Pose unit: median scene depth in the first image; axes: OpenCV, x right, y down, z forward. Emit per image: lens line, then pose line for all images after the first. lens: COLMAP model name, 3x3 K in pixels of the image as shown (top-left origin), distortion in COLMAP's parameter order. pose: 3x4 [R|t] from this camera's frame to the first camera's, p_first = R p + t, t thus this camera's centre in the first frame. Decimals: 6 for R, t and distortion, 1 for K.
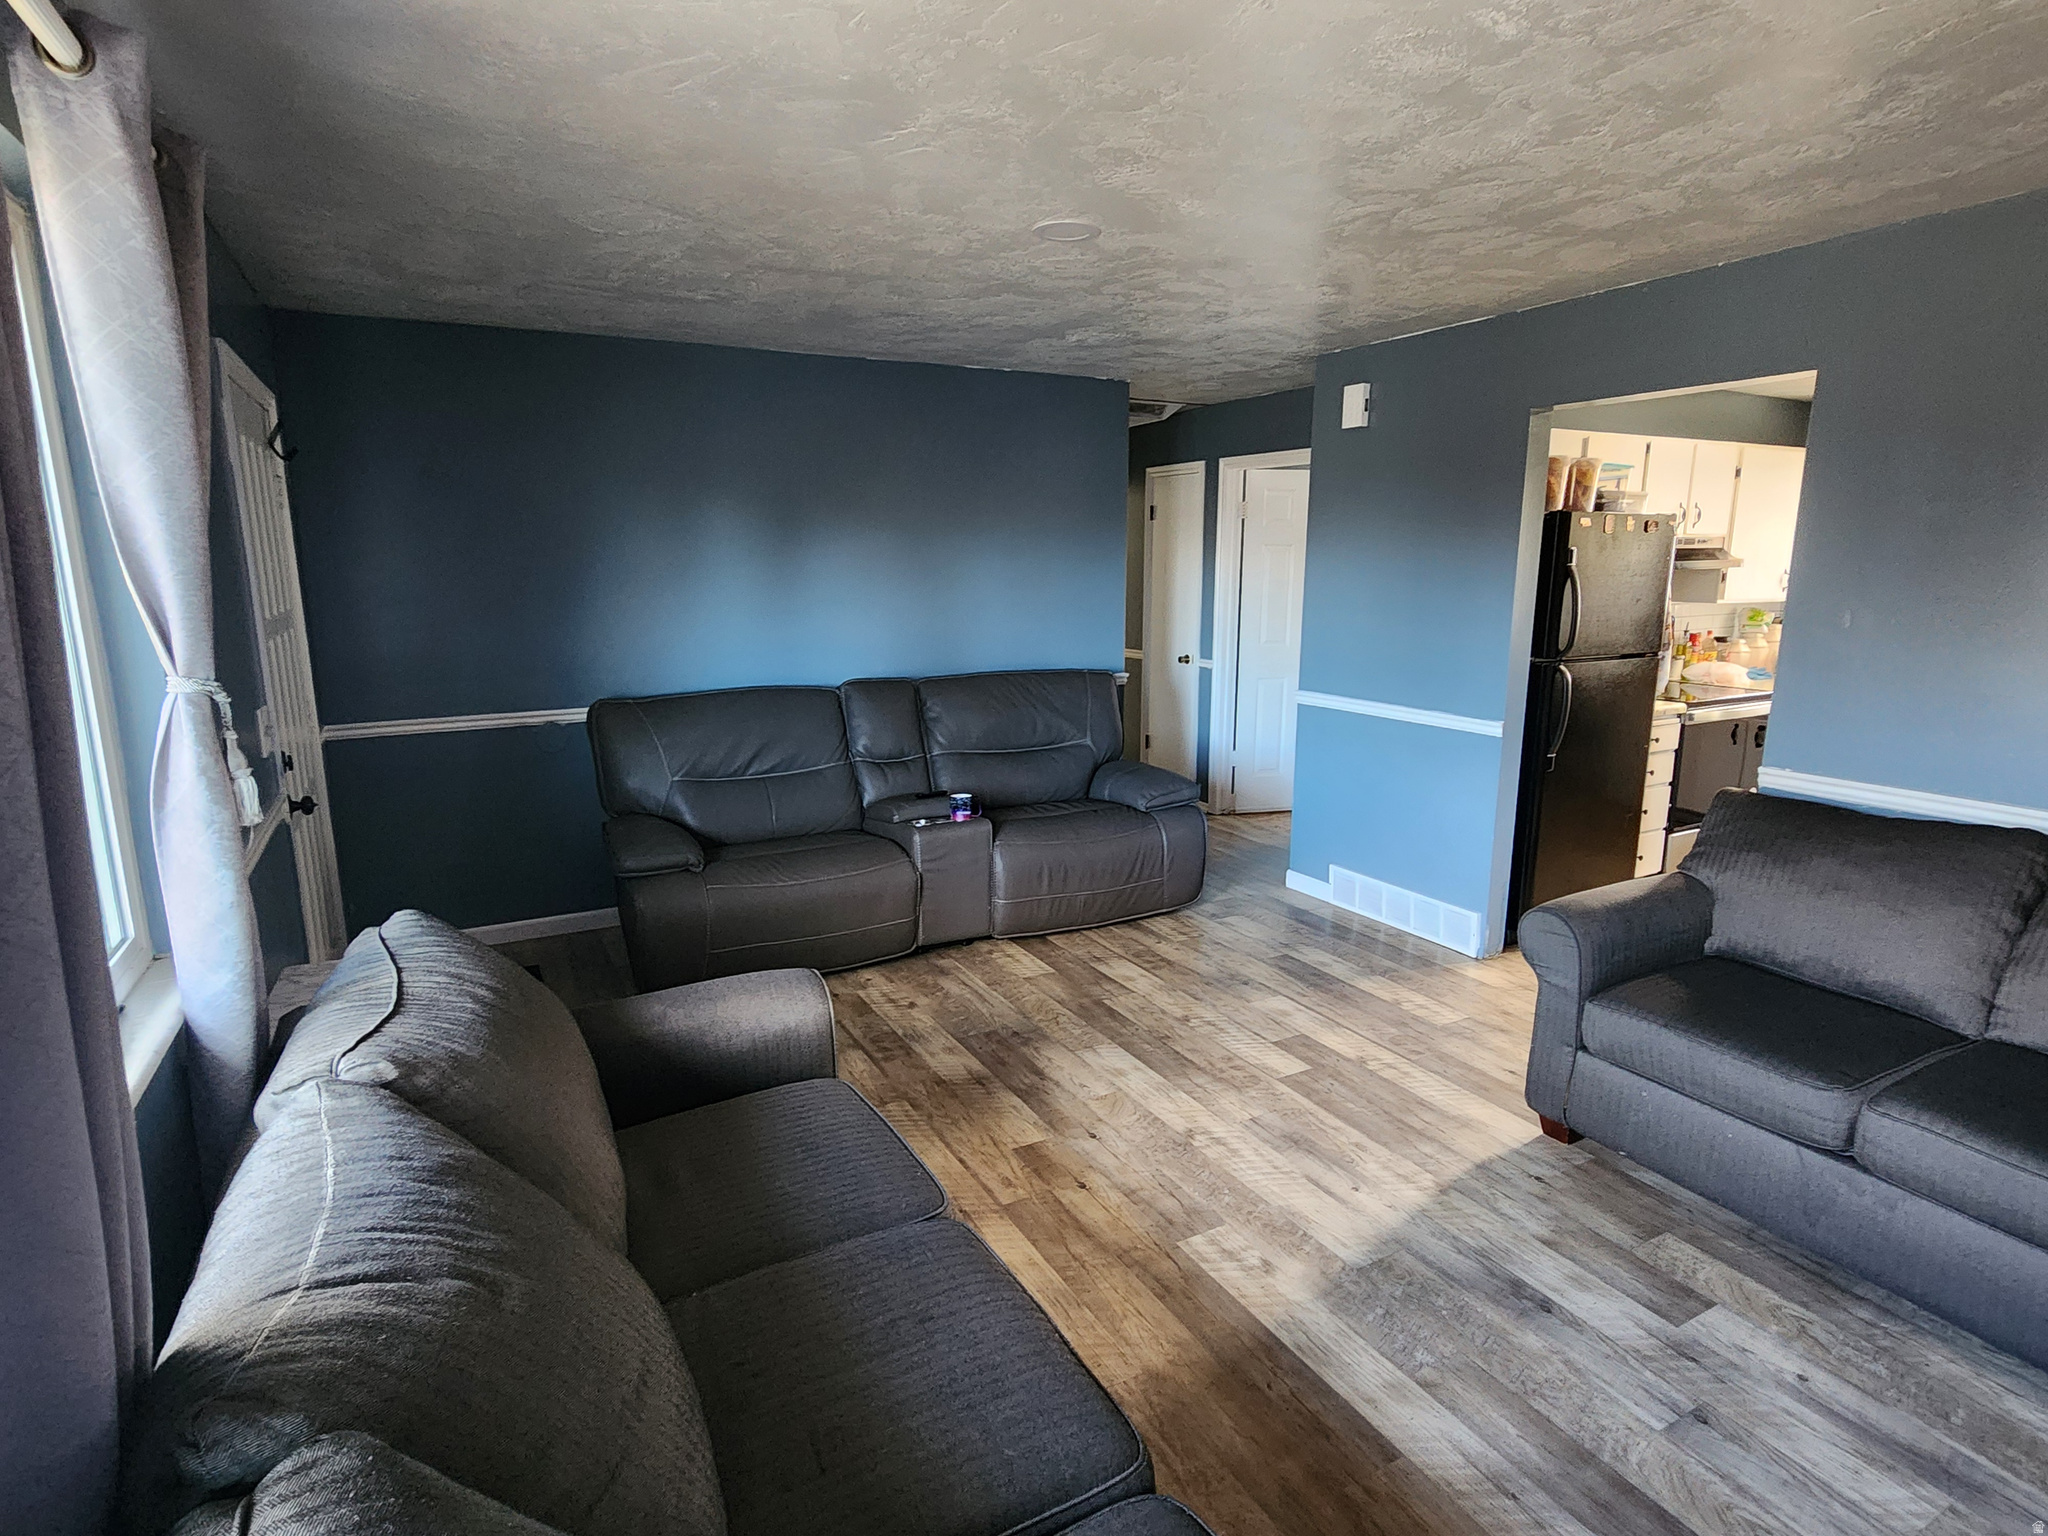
lens RADIAL K [[1062.6, 0, 1023.0], [0, 1062.6, 769.0], [0, 0, 1]] dist [0.002221, -0.000271]
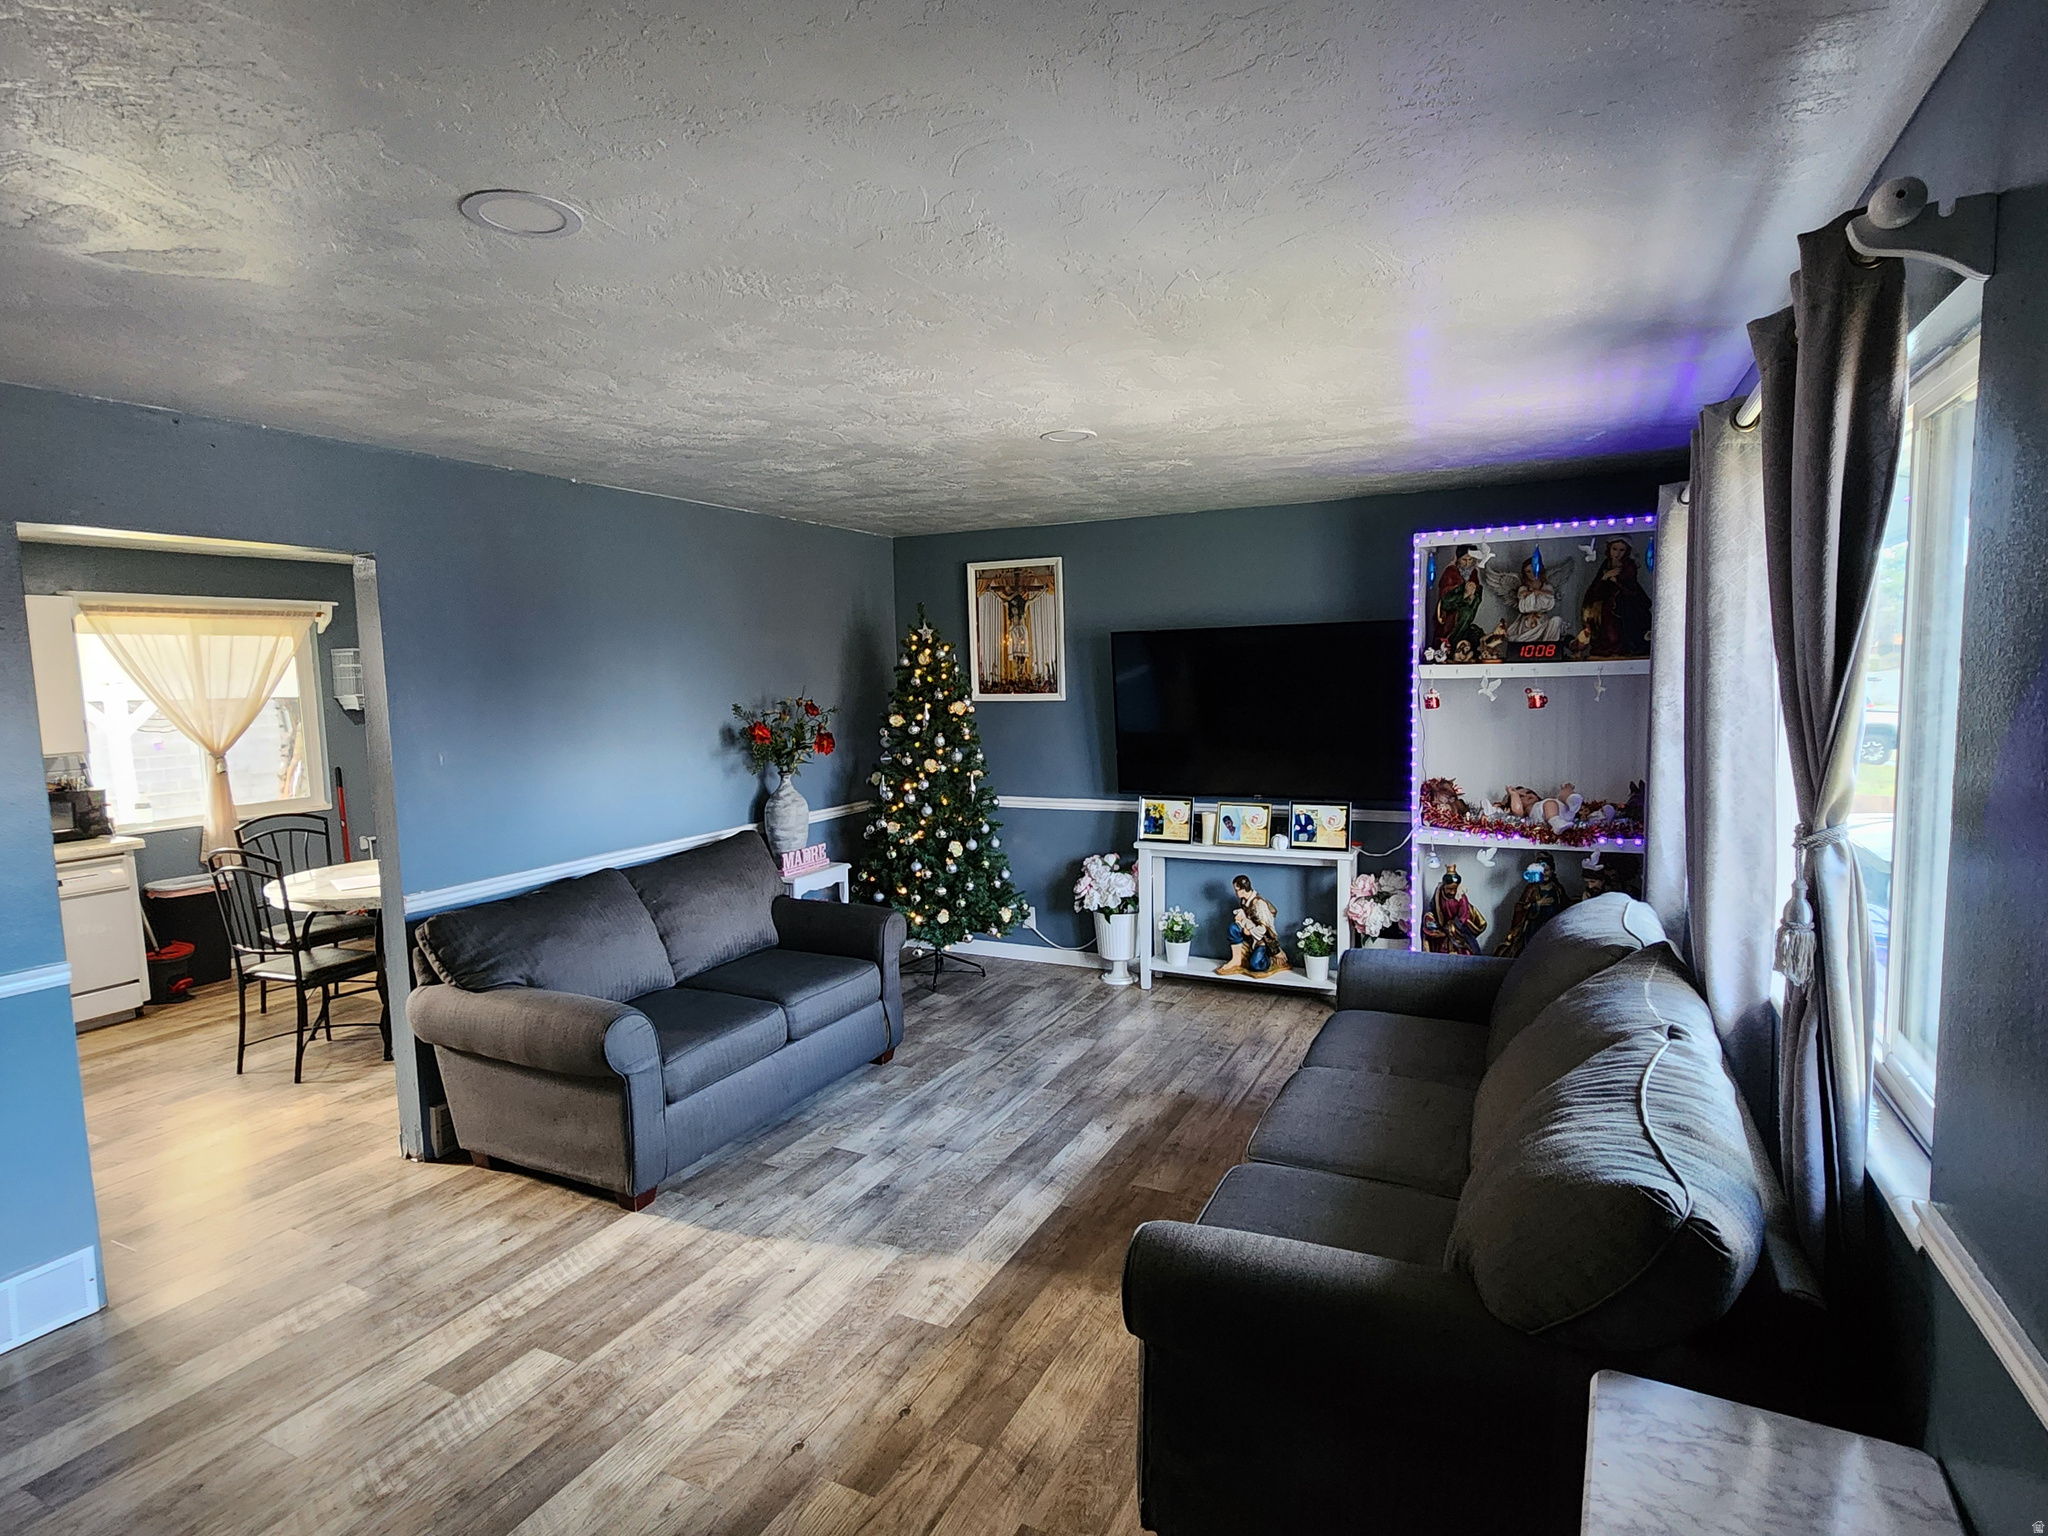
lens RADIAL K [[1062.6, 0, 1022.7], [0, 1062.6, 767.6], [0, 0, 1]] dist [0.002221, -0.000271]
pose [[-0.567232, -0.060988, 0.821297, -0.701277], [0.188925, 0.961023, 0.201845, -0.284867], [-0.801595, 0.269657, -0.533601, 1.266456]]
